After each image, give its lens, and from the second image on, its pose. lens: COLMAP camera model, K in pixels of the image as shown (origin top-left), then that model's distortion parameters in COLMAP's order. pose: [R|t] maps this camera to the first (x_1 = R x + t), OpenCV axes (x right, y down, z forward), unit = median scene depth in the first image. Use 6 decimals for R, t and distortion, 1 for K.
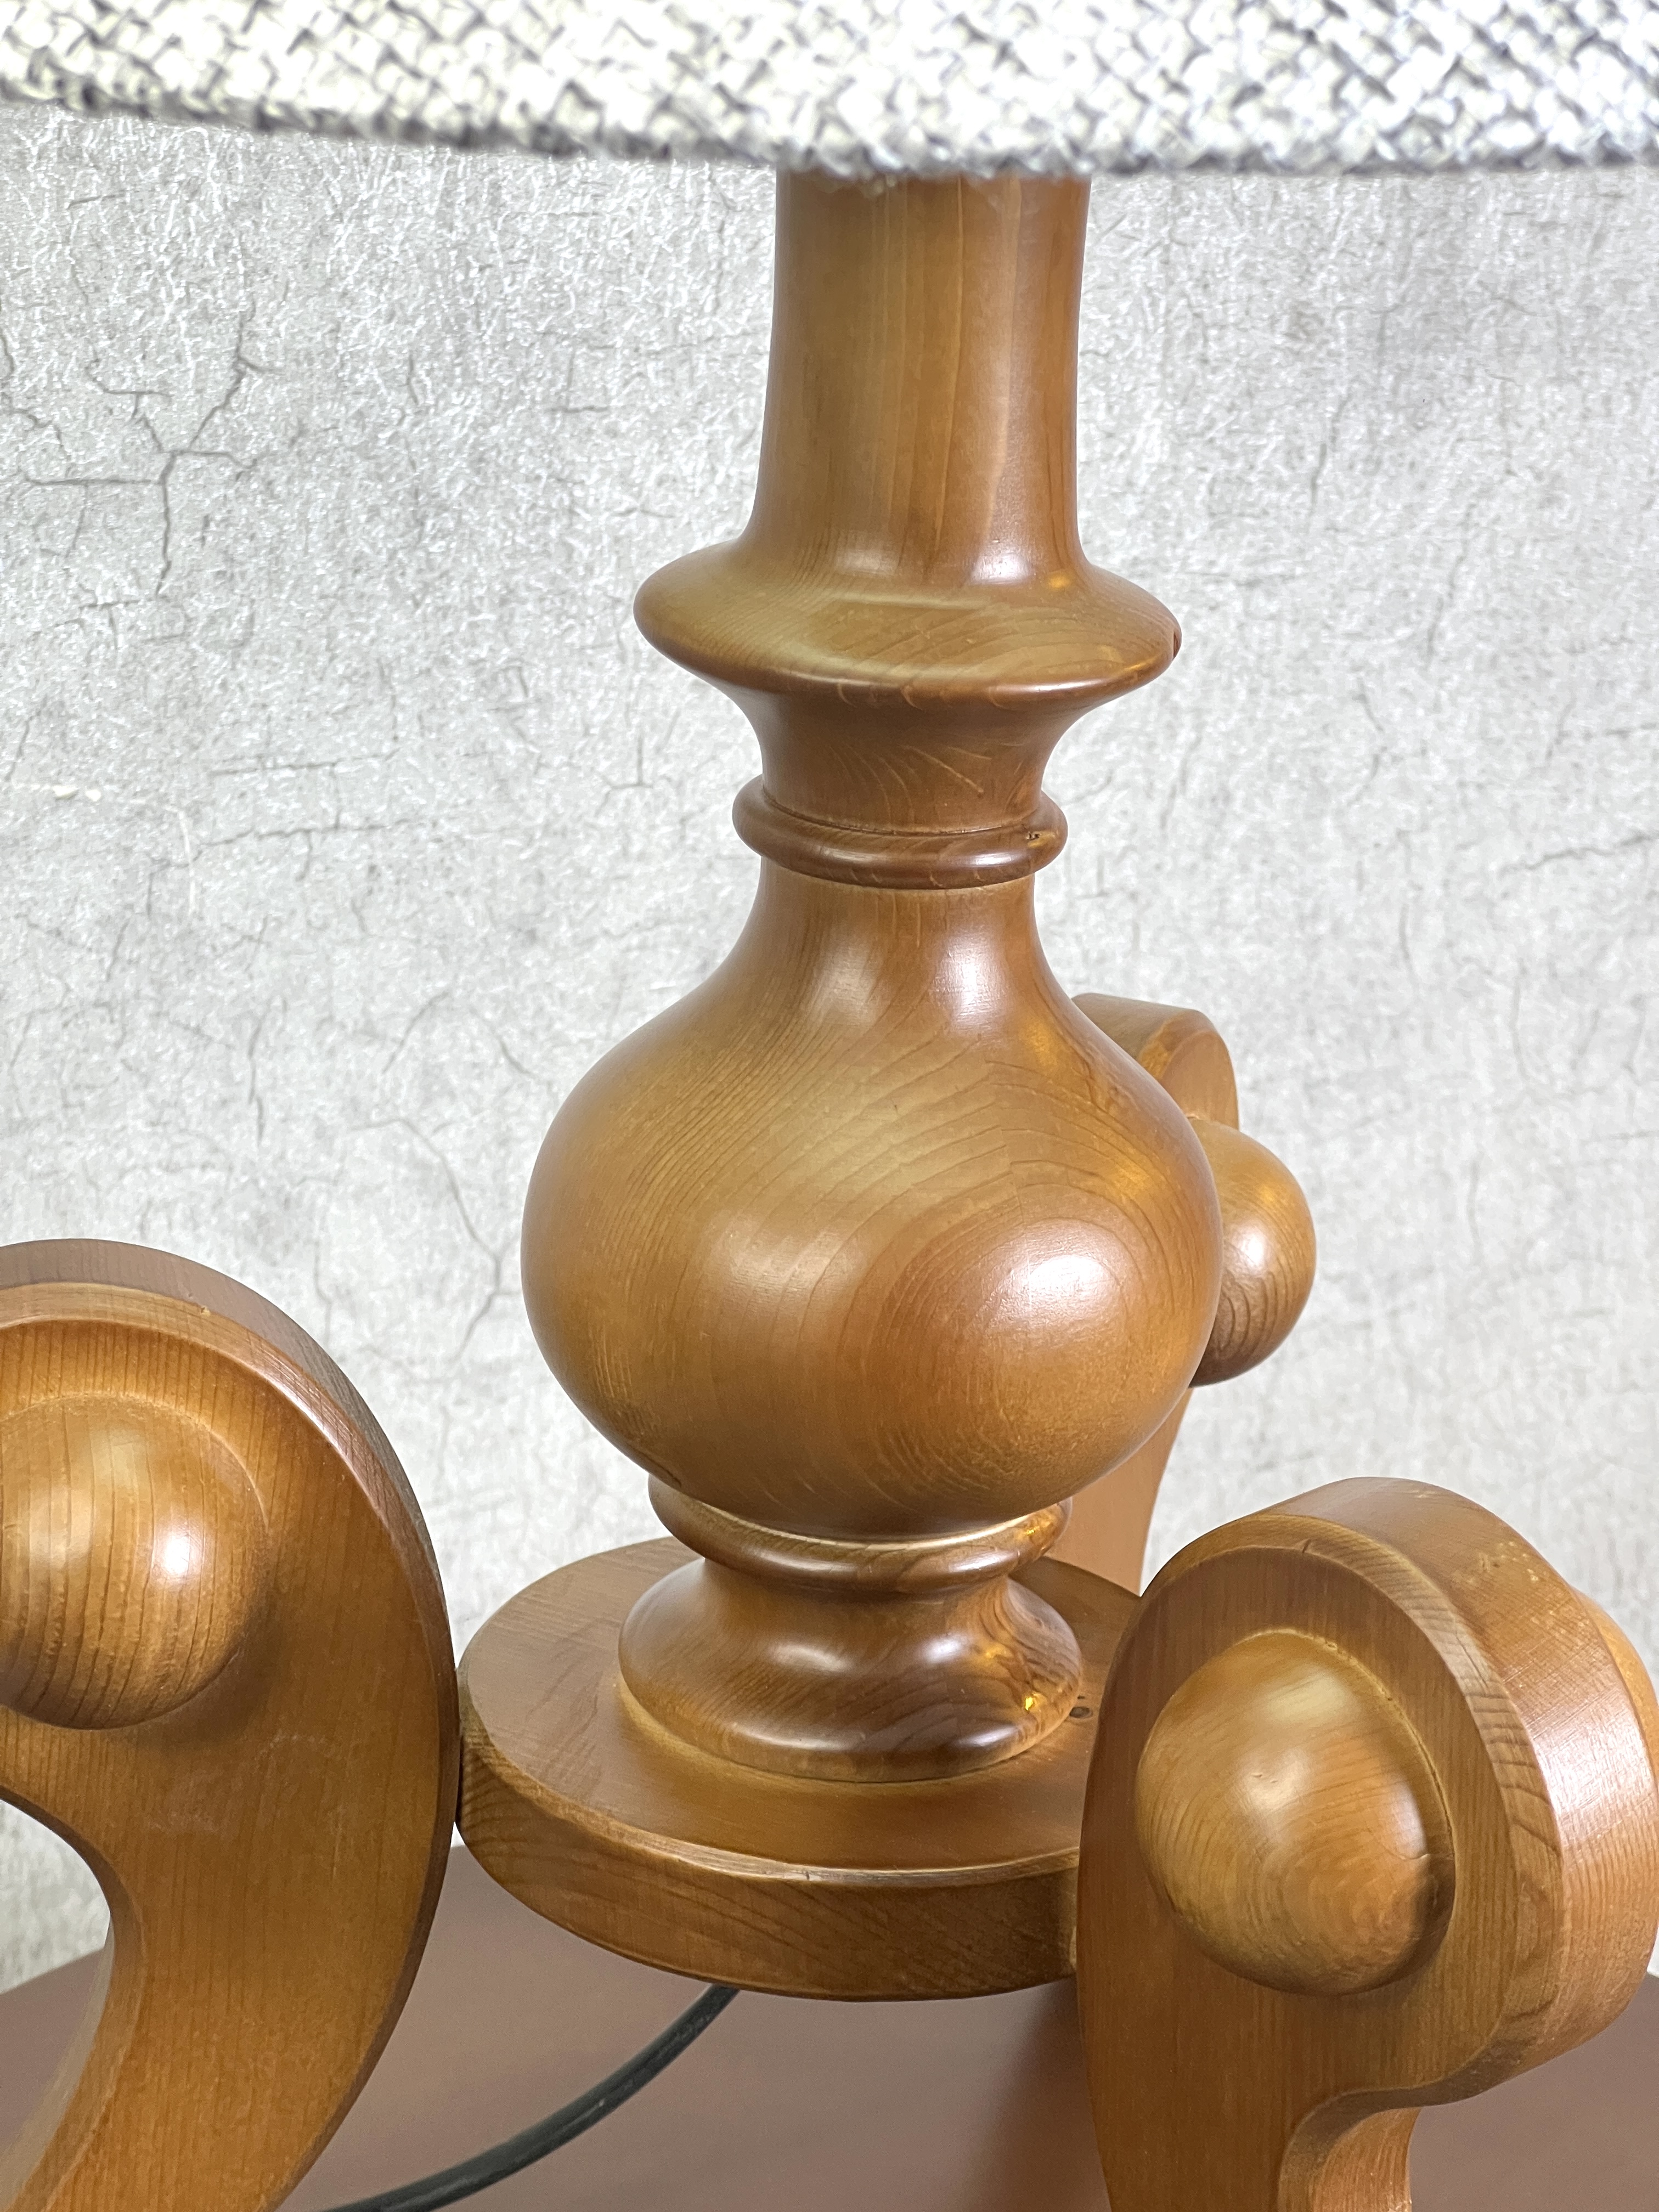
lens RADIAL K [[5114.7, 0, 894.1], [0, 5114.7, 1018.0], [0, 0, 1]] dist [0.200567, 0.000000]
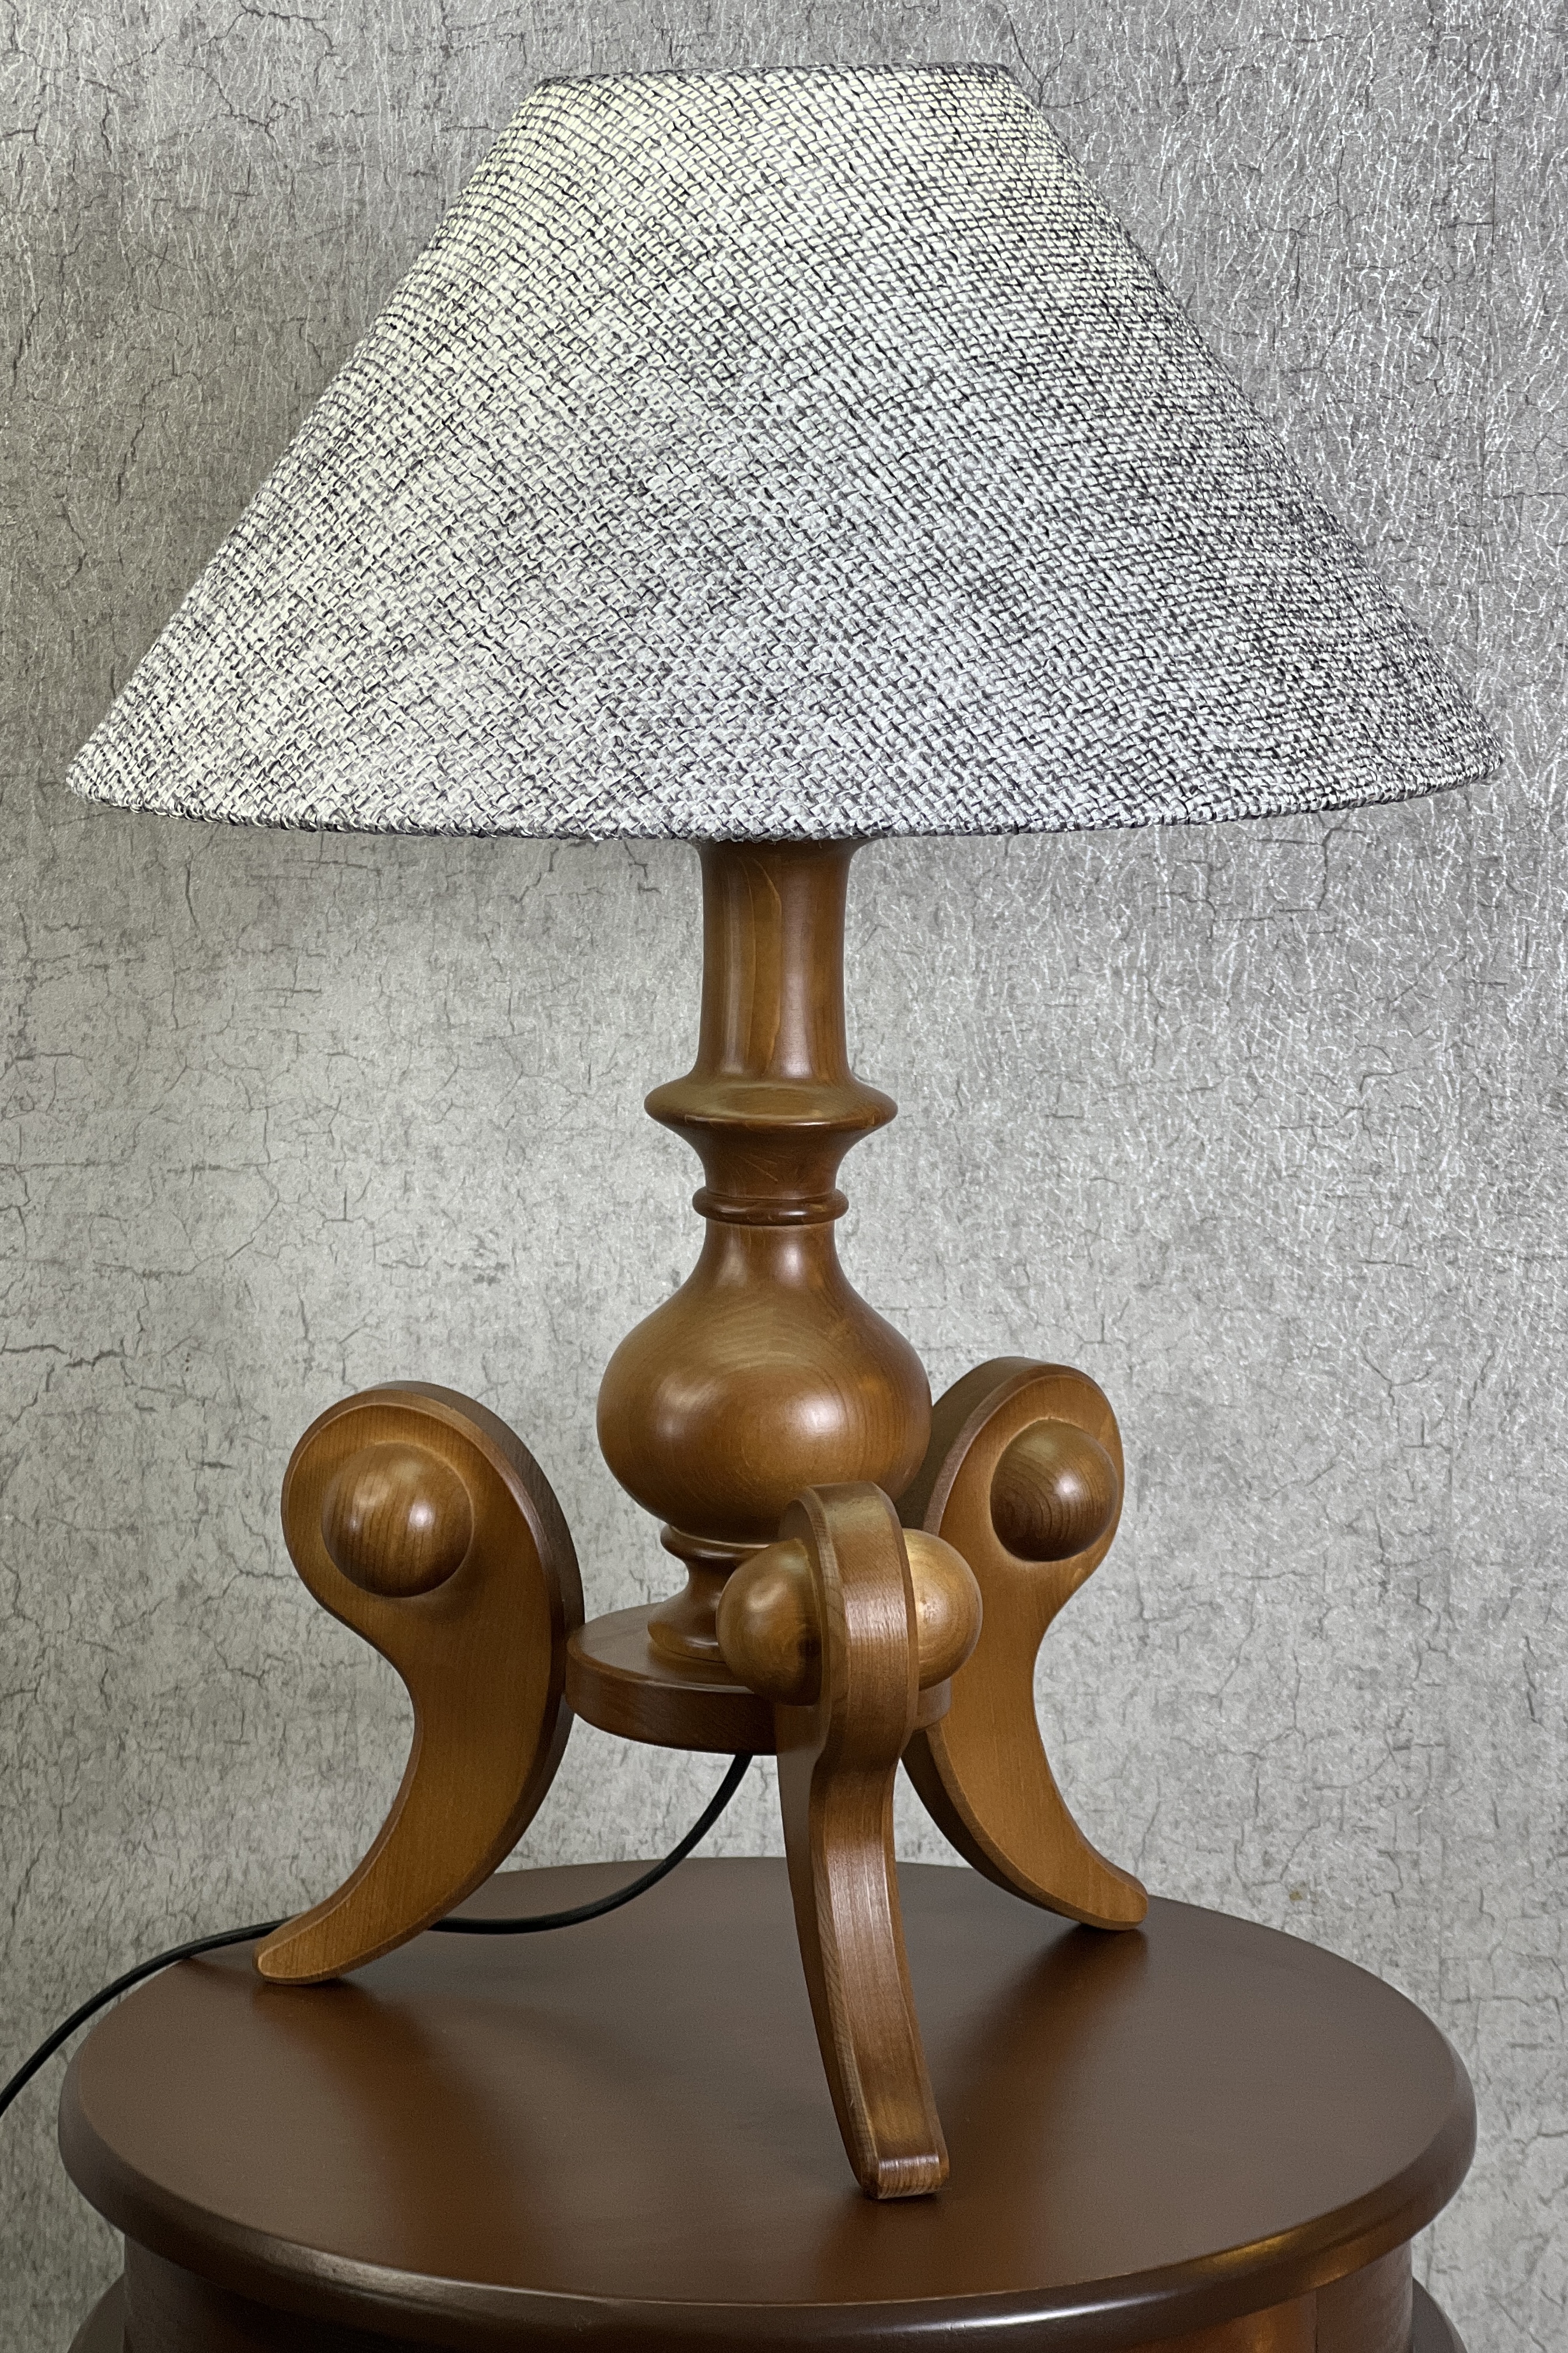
lens RADIAL K [[5241.5, 0, 802.1], [0, 5241.5, 1059.4], [0, 0, 1]] dist [0.163127, 0.000000]
pose [[0.901404, 0.025883, -0.432205, 0.624139], [-0.115169, 0.976584, -0.181711, 0.195015], [0.417382, 0.213572, 0.883278, -0.609866]]
